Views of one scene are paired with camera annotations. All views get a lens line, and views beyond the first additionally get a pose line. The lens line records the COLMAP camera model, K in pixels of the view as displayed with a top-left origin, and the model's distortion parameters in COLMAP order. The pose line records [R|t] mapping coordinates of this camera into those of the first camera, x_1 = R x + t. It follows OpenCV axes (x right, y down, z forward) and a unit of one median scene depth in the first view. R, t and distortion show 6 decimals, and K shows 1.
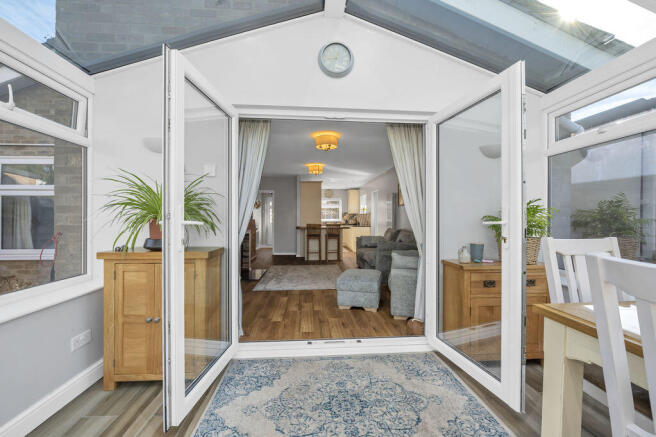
lens RADIAL K [[273.6, 0, 328.6], [0, 273.6, 215.4], [0, 0, 1]] dist [-0.020868, -0.000190]
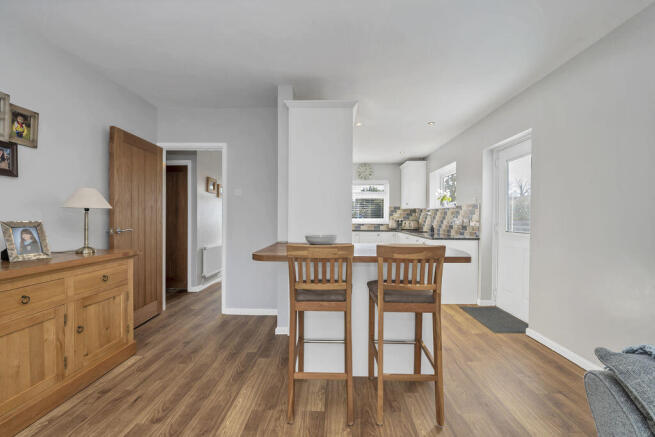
lens RADIAL K [[273.2, 0, 327.9], [0, 273.2, 214.4], [0, 0, 1]] dist [-0.020868, -0.000190]
pose [[0.994502, 0.001149, -0.104708, -0.015578], [-0.000567, 0.999984, 0.005588, 0.001582], [0.104712, -0.005498, 0.994487, 0.484824]]
